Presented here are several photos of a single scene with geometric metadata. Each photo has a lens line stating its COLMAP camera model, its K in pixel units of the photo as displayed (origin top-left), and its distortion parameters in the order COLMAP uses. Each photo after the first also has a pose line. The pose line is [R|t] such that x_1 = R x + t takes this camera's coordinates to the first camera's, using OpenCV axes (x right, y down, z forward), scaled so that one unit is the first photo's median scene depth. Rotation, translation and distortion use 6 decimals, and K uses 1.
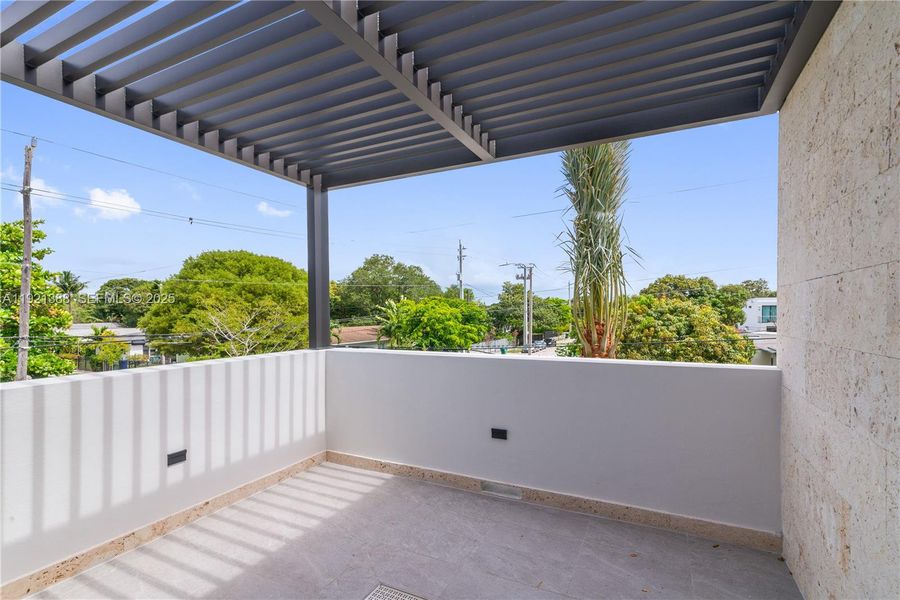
lens RADIAL K [[428.0, 0, 445.7], [0, 428.0, 307.5], [0, 0, 1]] dist [0.012380, 0.000474]
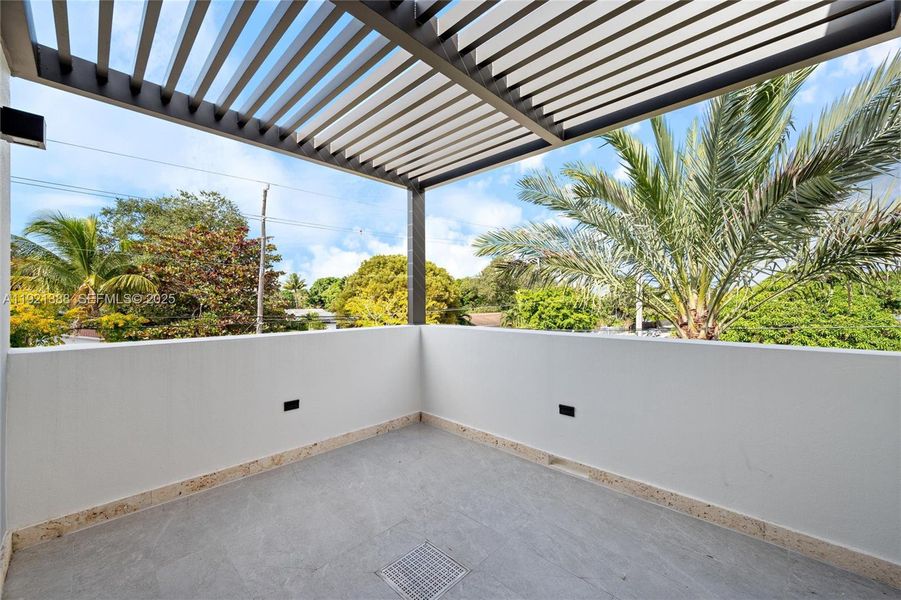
lens RADIAL K [[353.6, 0, 457.5], [0, 353.6, 293.2], [0, 0, 1]] dist [0.002266, 0.000890]
pose [[0.958621, -0.002518, -0.284675, 0.122455], [-0.001249, 0.999914, -0.013051, 0.030878], [0.284683, 0.012866, 0.958535, 0.127988]]
